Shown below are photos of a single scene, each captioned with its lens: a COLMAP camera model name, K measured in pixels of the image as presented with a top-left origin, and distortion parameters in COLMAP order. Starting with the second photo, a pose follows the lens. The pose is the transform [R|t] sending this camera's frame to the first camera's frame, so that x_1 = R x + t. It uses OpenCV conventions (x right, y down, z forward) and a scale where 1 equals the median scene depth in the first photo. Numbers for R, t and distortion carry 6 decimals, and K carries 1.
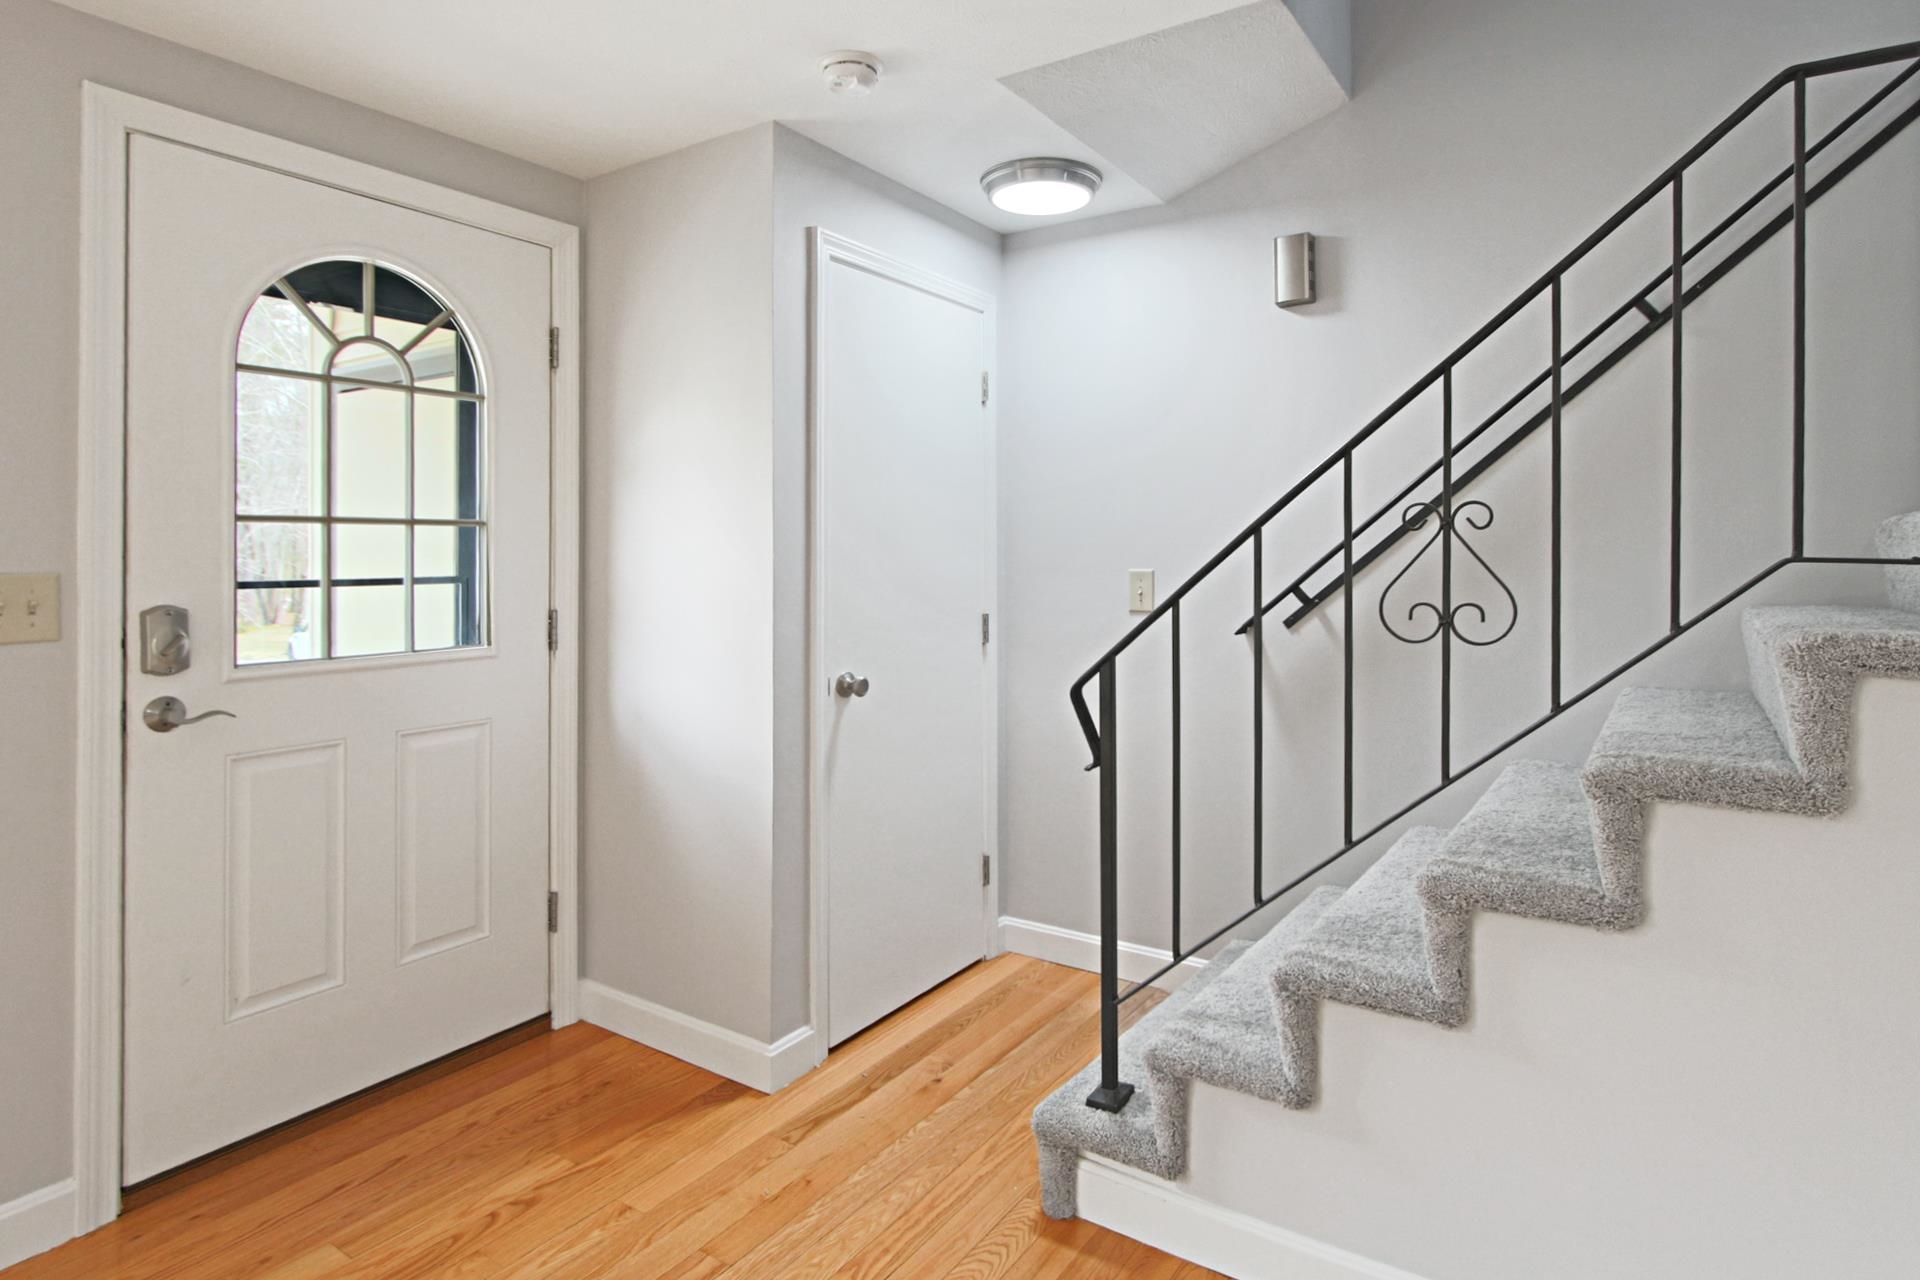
lens RADIAL K [[976.5, 0, 959.9], [0, 976.5, 554.5], [0, 0, 1]] dist [-0.002117, -0.000265]
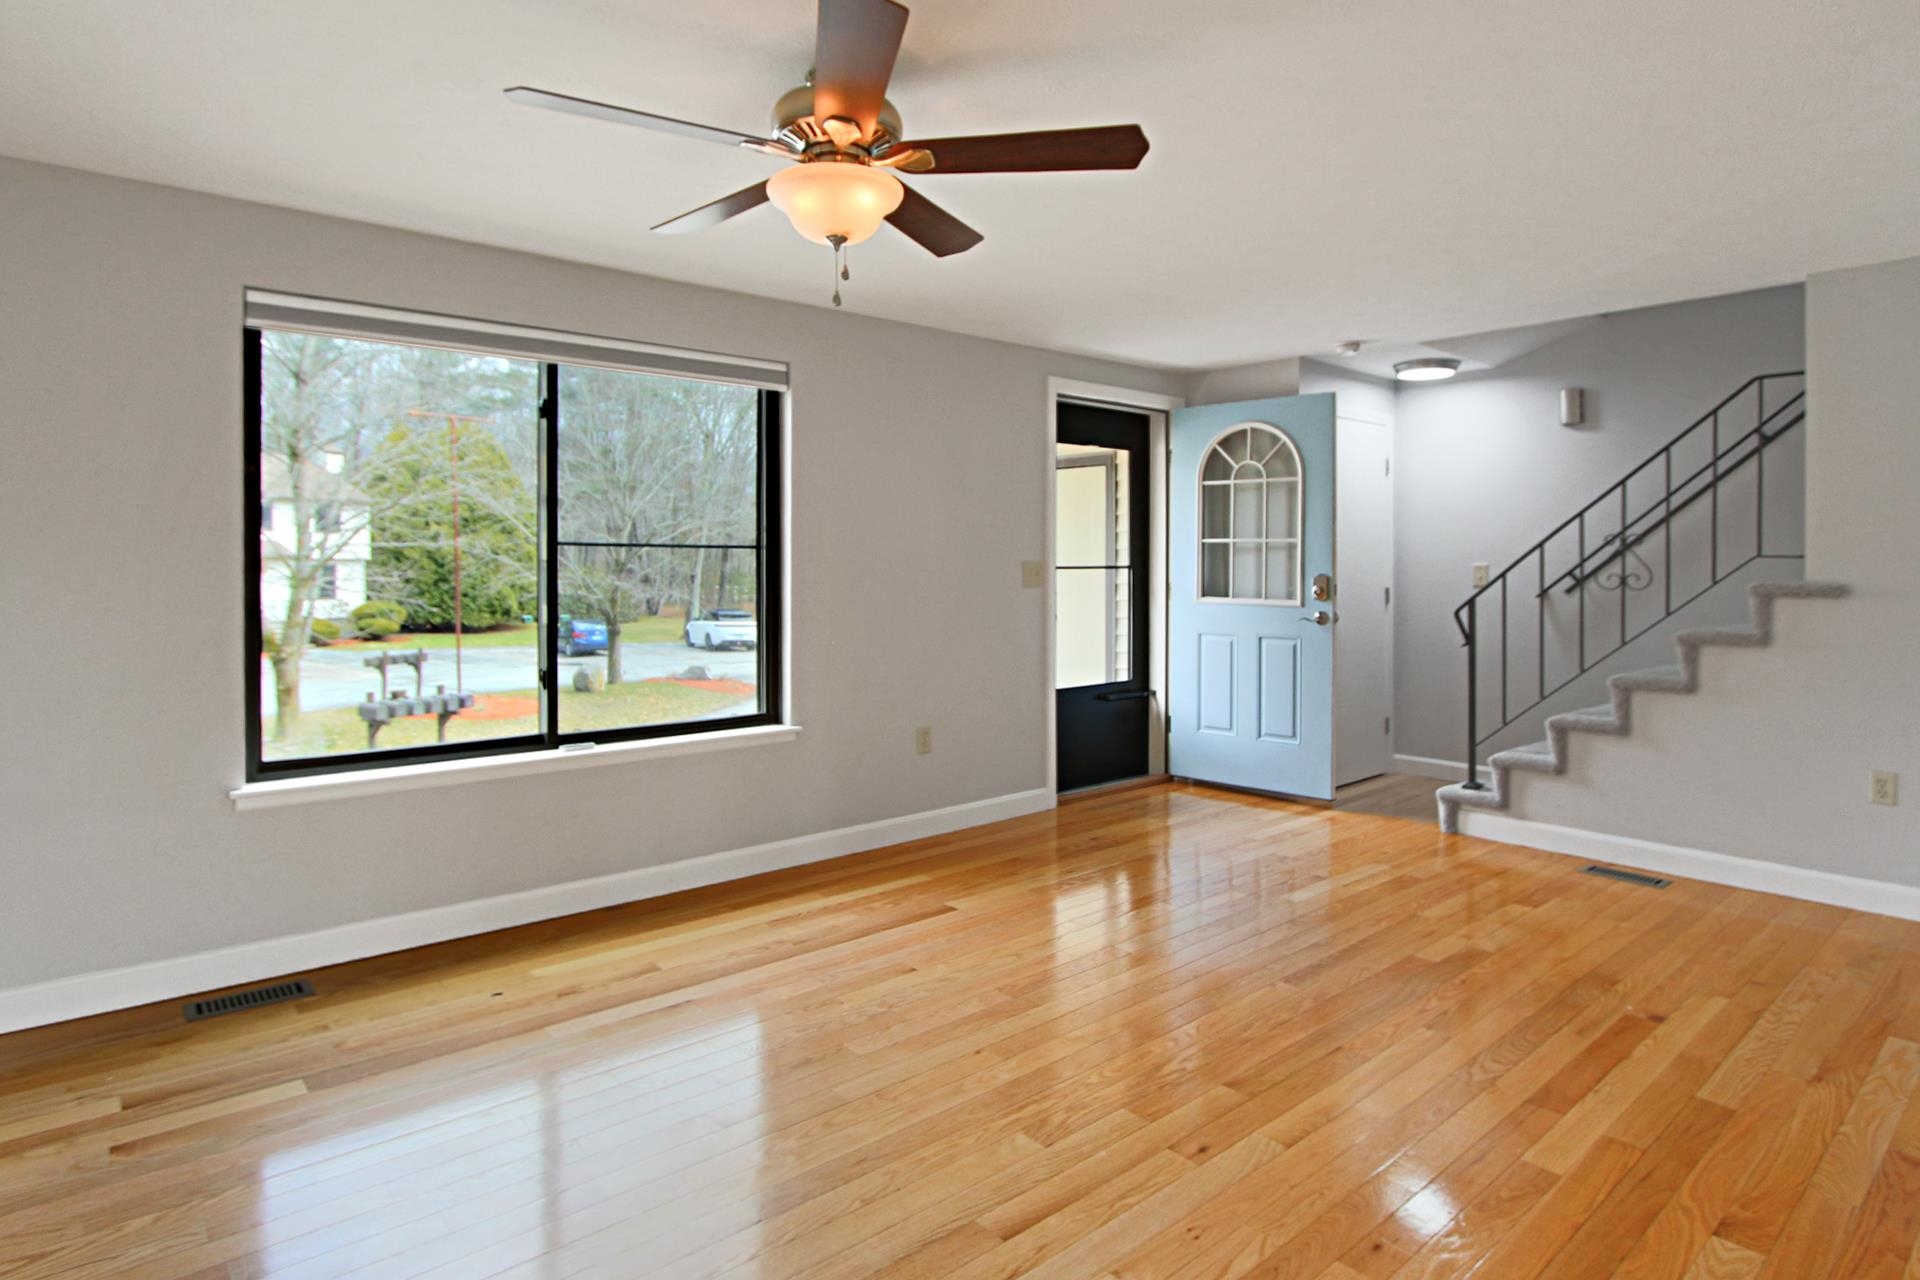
lens RADIAL K [[976.5, 0, 959.9], [0, 976.5, 554.5], [0, 0, 1]] dist [-0.002117, -0.000265]
pose [[0.960689, 0.001526, -0.277621, -0.374793], [-0.002825, 0.999987, -0.004282, 0.011432], [0.277611, 0.004898, 0.960681, -1.576129]]
